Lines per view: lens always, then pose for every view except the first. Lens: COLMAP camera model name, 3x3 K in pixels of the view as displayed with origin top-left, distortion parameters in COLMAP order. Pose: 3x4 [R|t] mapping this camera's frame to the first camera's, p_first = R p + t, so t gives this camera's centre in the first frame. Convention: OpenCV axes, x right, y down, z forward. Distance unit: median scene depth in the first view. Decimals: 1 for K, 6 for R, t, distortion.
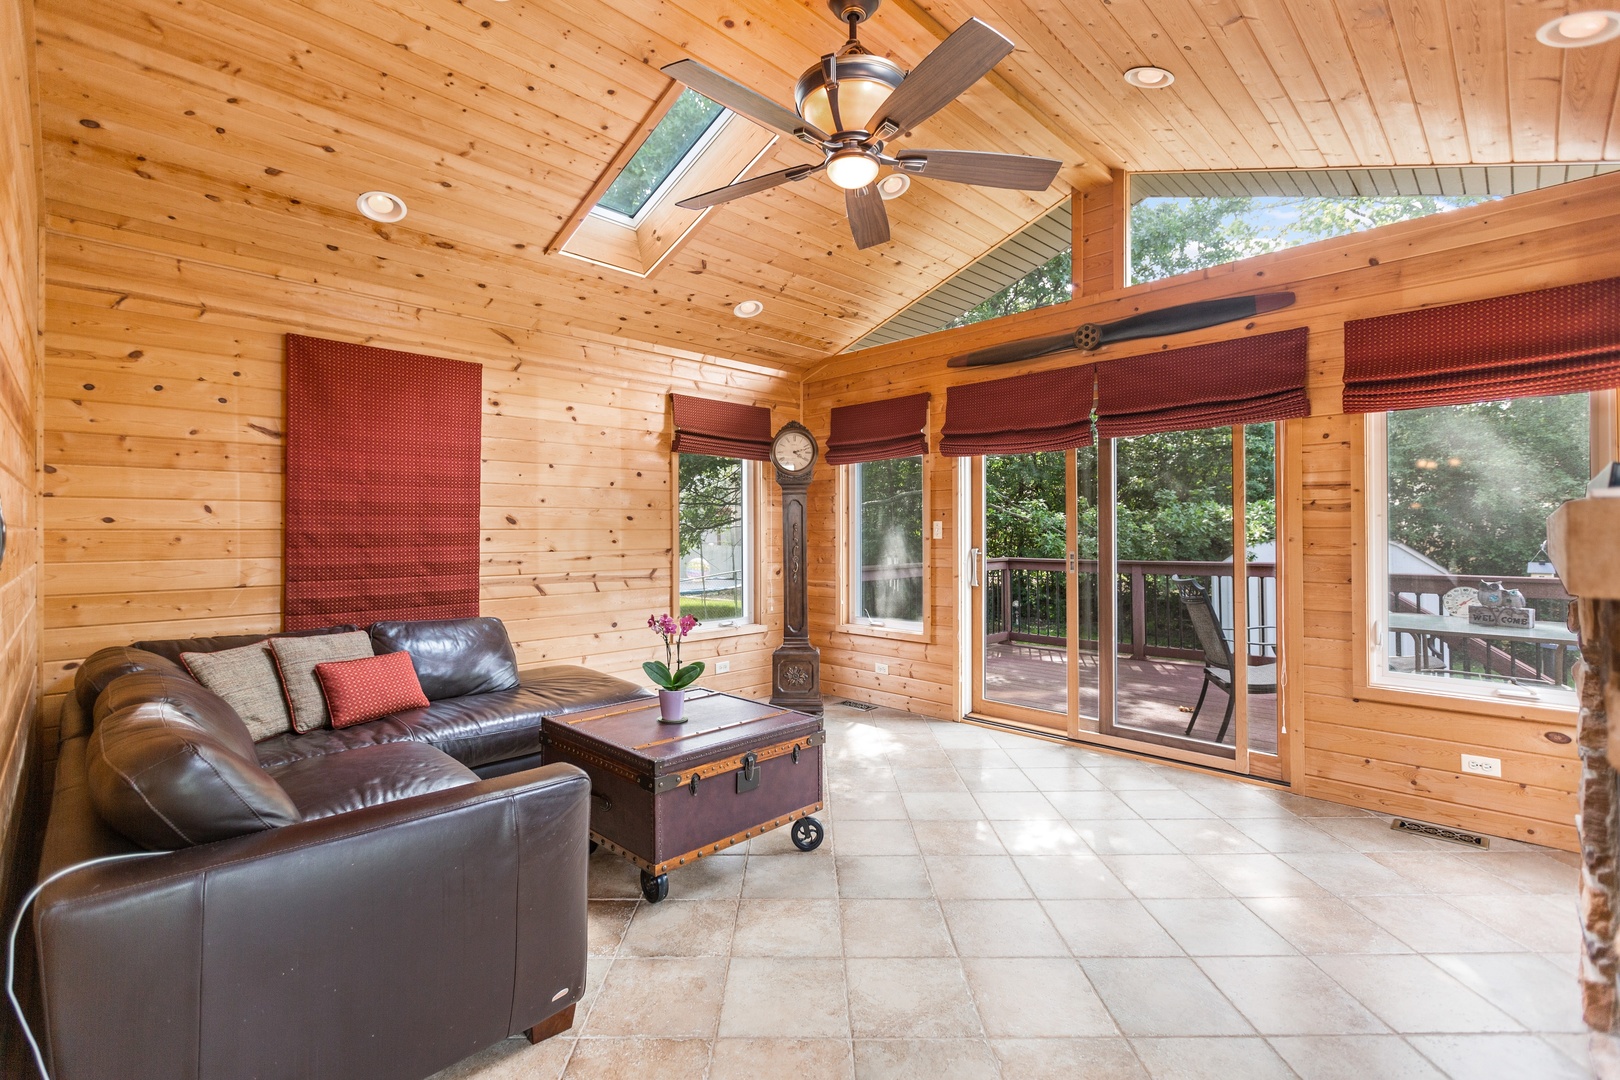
lens RADIAL K [[720.5, 0, 809.8], [0, 720.5, 532.5], [0, 0, 1]] dist [-0.001381, 0.000186]
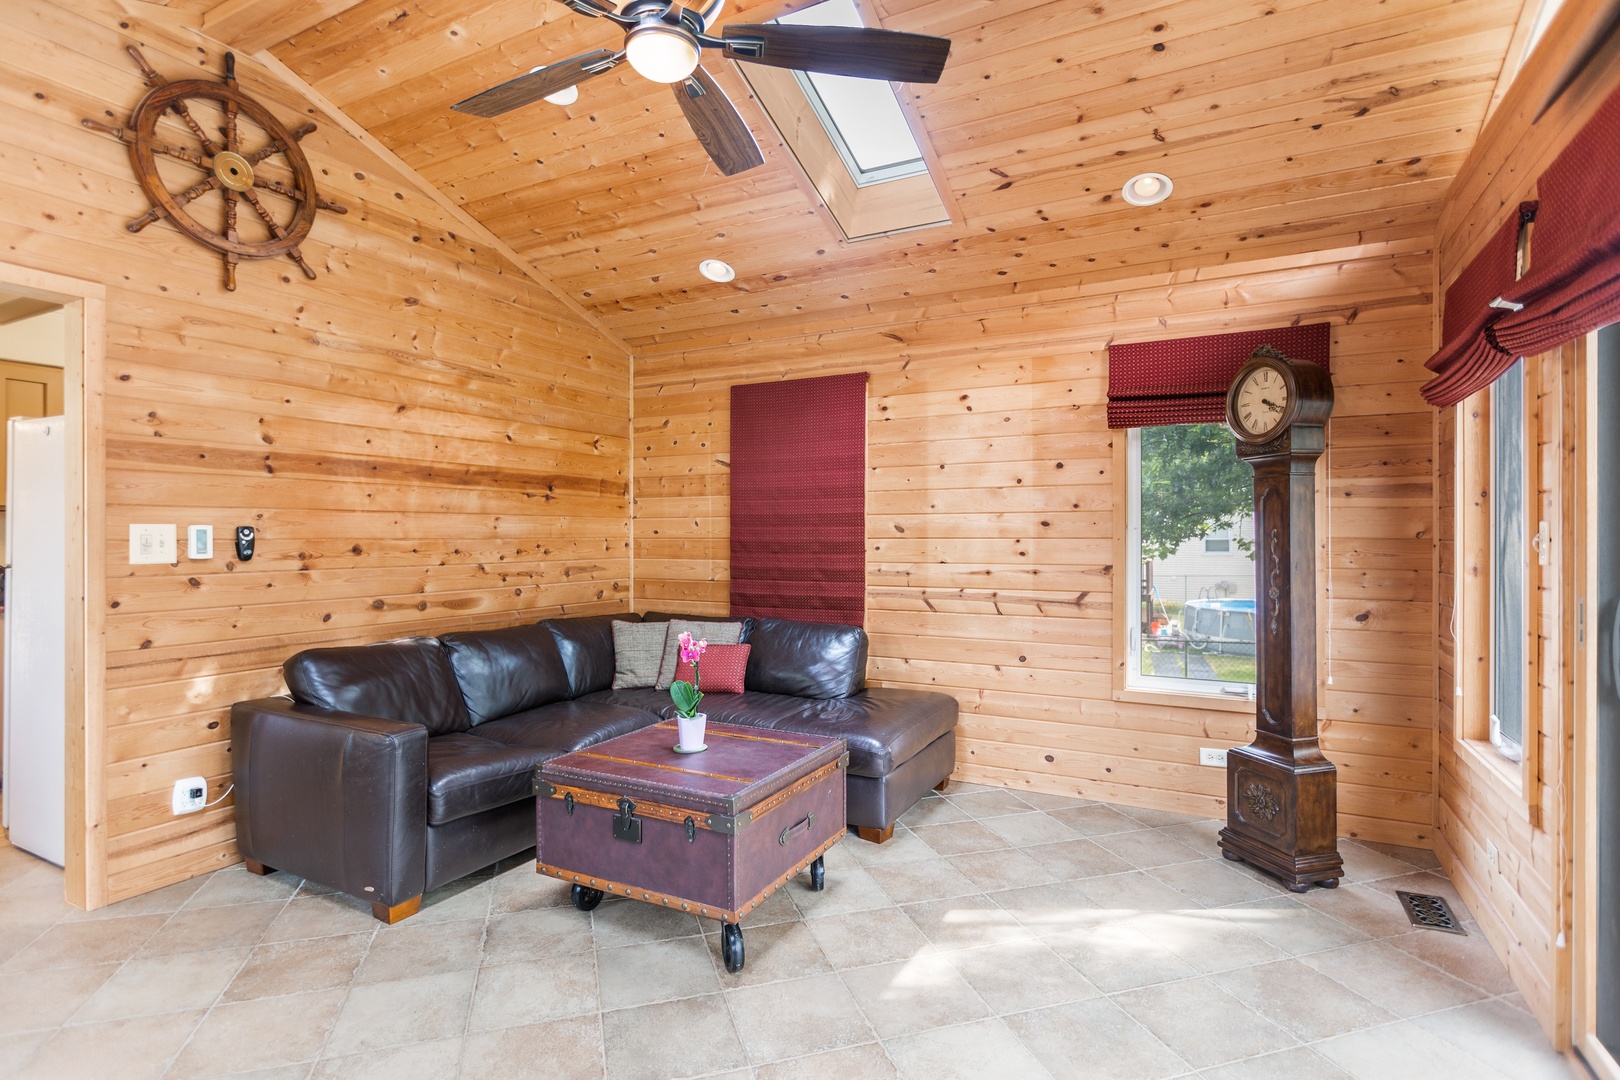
lens RADIAL K [[810.3, 0, 806.4], [0, 810.3, 536.6], [0, 0, 1]] dist [-0.000403, 0.000024]
pose [[0.287640, 0.004030, -0.957730, 0.598907], [-0.001989, 0.999992, 0.003611, -0.010470], [0.957736, 0.000867, 0.287646, 0.602916]]
